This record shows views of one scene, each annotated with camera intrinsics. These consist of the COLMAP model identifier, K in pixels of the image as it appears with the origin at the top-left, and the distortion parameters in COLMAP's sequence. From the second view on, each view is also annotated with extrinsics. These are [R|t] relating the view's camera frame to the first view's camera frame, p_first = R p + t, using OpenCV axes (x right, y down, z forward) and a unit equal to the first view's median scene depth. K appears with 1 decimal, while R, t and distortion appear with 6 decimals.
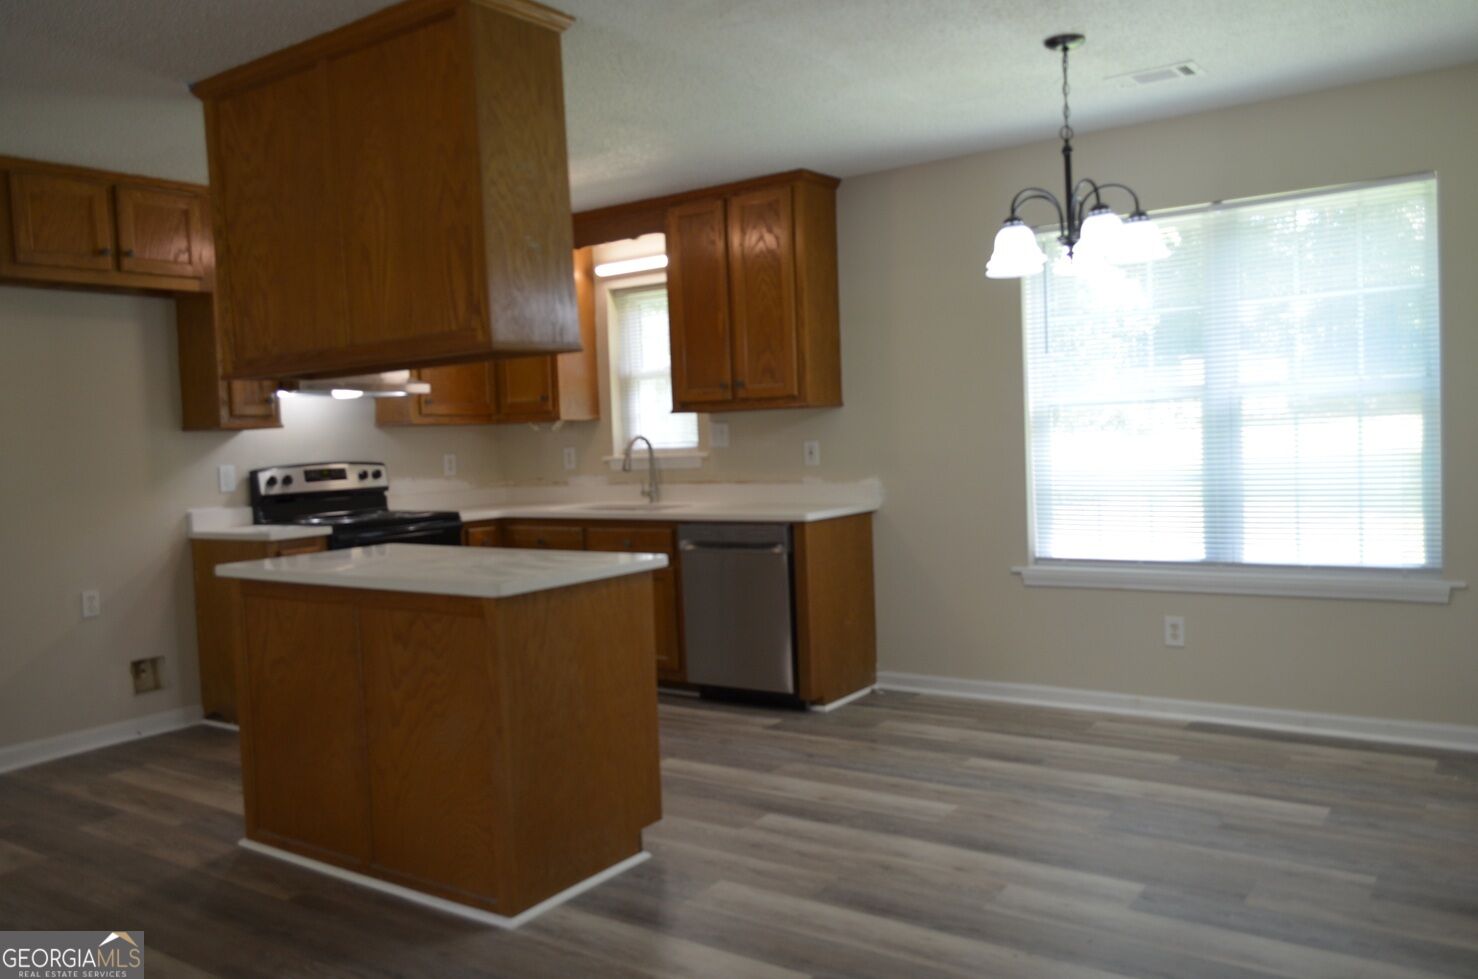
lens RADIAL K [[1159.4, 0, 739.0], [0, 1159.4, 489.5], [0, 0, 1]] dist [-0.004325, -0.004237]
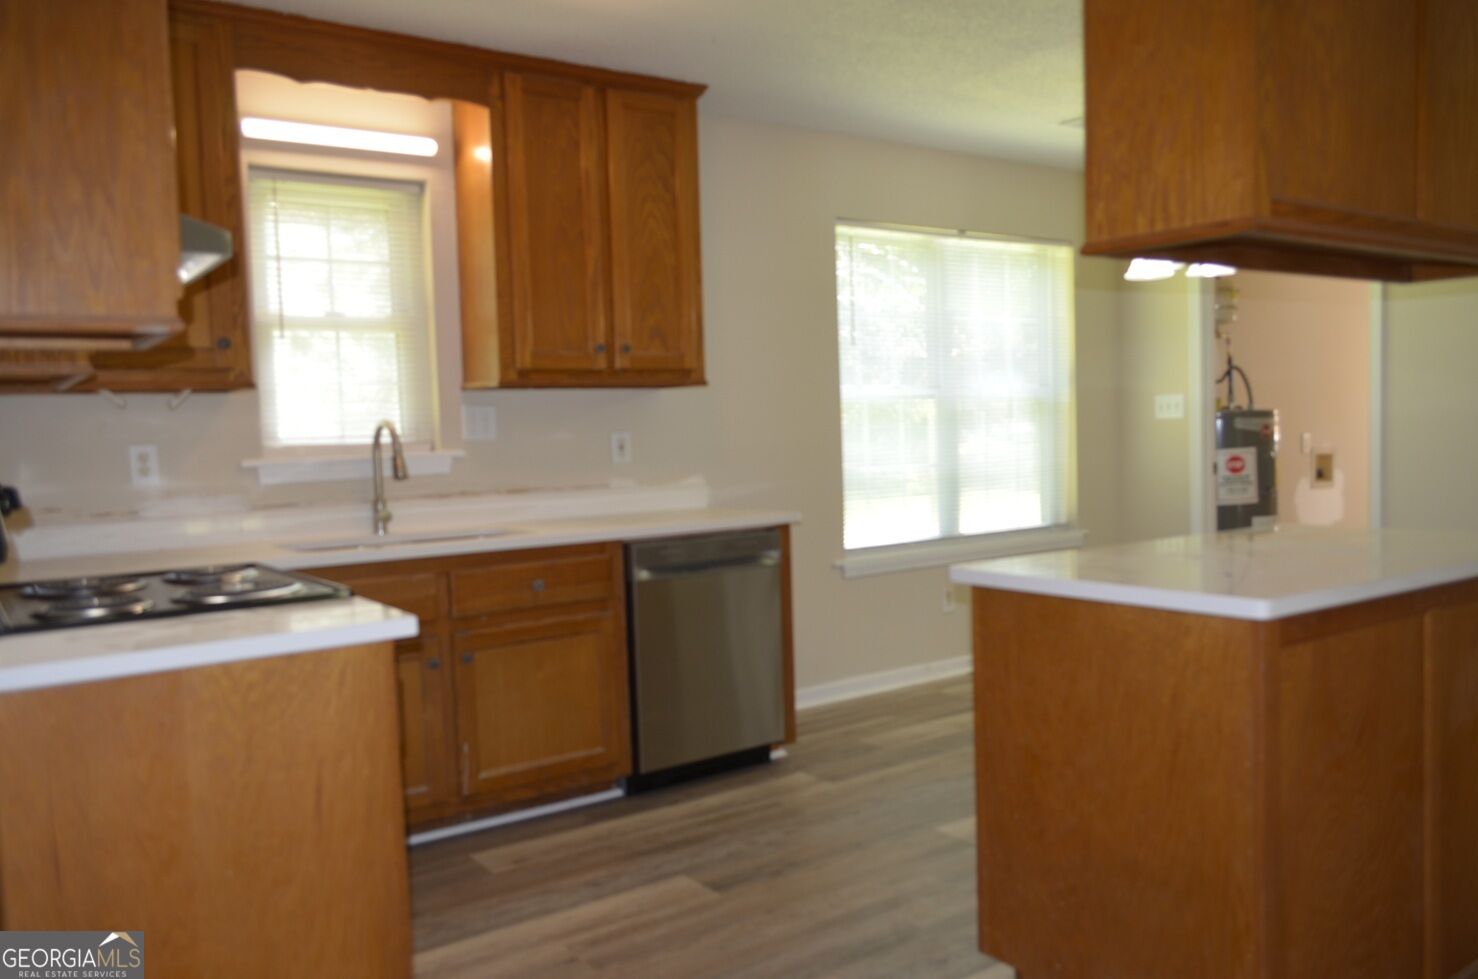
lens RADIAL K [[1159.4, 0, 739.0], [0, 1159.4, 489.5], [0, 0, 1]] dist [-0.004325, -0.004237]
pose [[0.337664, -0.021216, 0.941028, -0.641666], [0.064124, 0.997942, -0.000510, 0.001748], [-0.939080, 0.060515, 0.338329, 0.672456]]
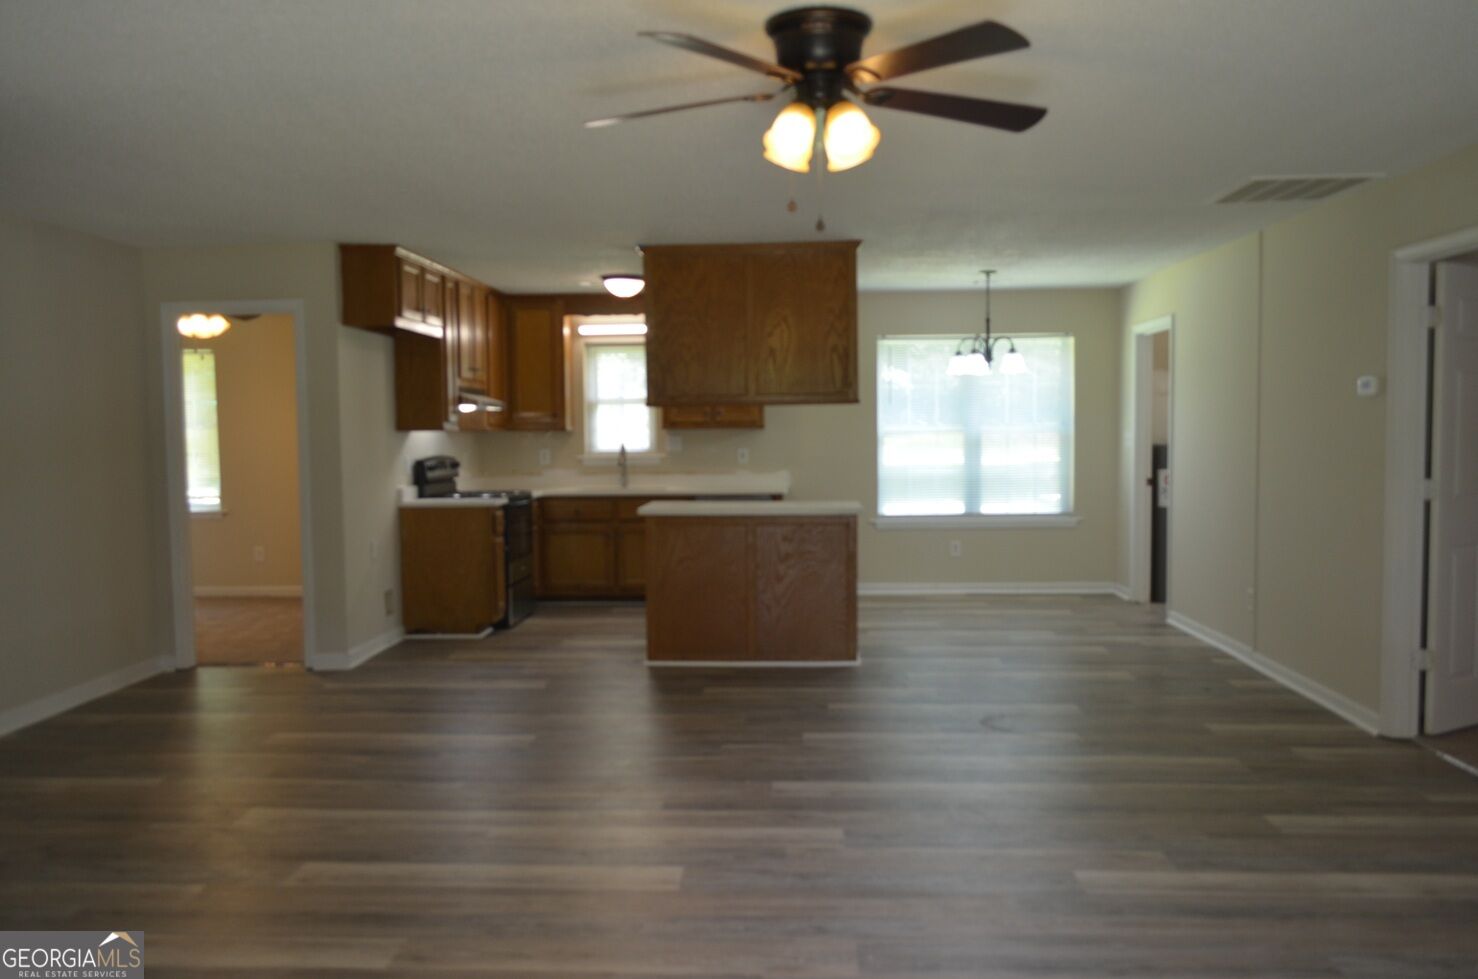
lens RADIAL K [[1159.4, 0, 739.0], [0, 1159.4, 489.5], [0, 0, 1]] dist [-0.004325, -0.004237]
pose [[0.842284, 0.003812, 0.539020, -0.839151], [0.003099, 0.999924, -0.011914, 0.036607], [-0.539024, 0.011705, 0.842209, -0.391474]]
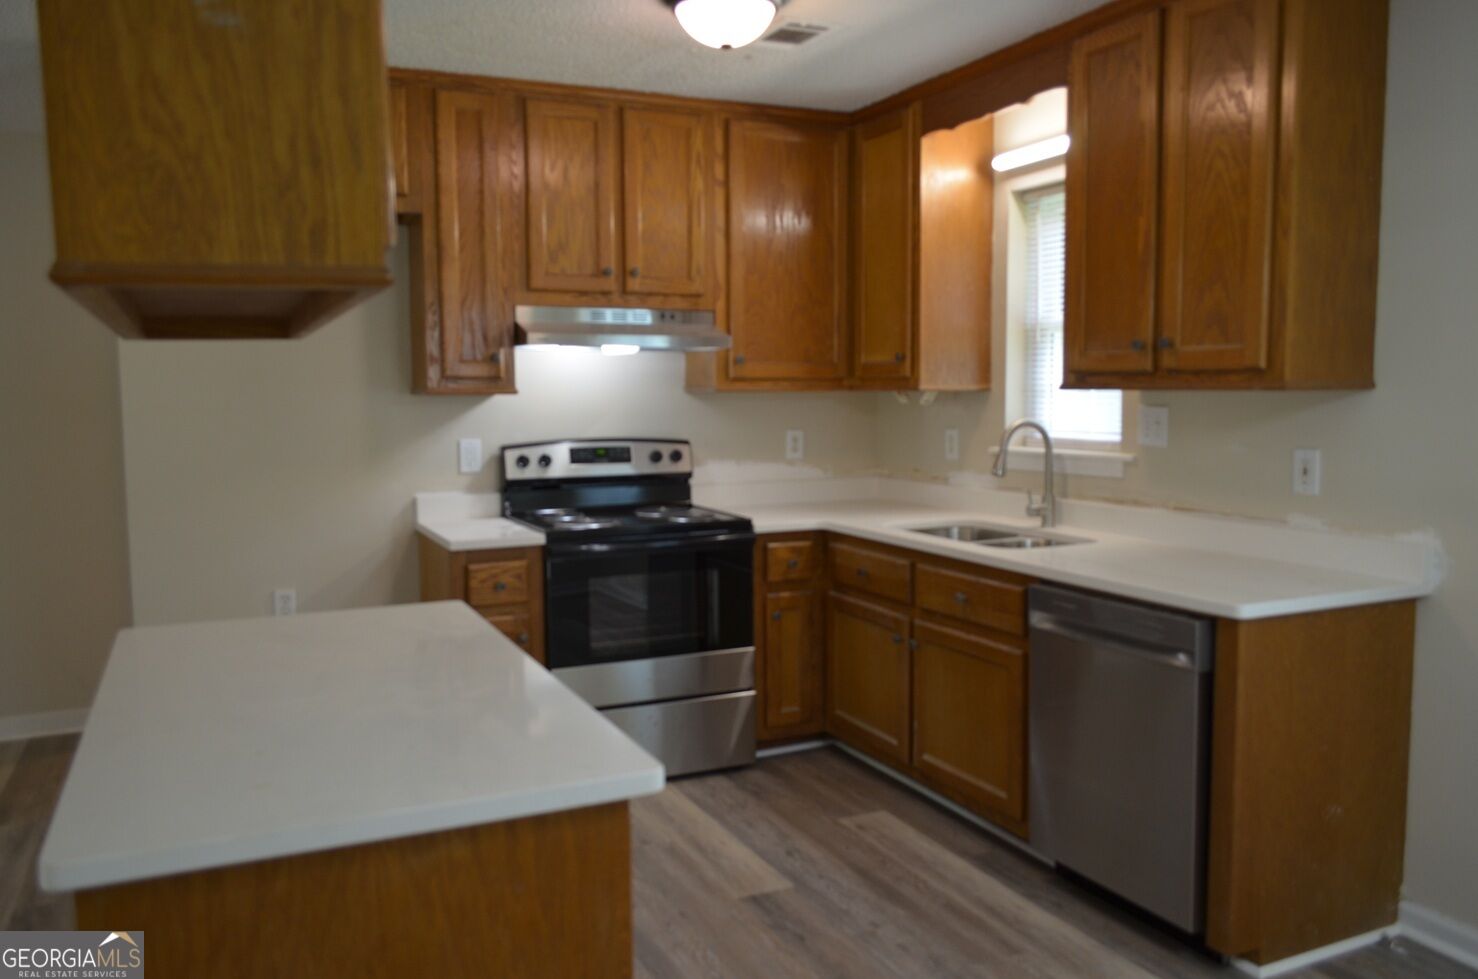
lens RADIAL K [[1159.4, 0, 739.0], [0, 1159.4, 489.5], [0, 0, 1]] dist [-0.004325, -0.004237]
pose [[0.866255, 0.075850, -0.493810, 0.101344], [-0.050283, 0.996626, 0.064875, -0.045363], [0.497065, -0.031368, 0.867146, 0.398454]]
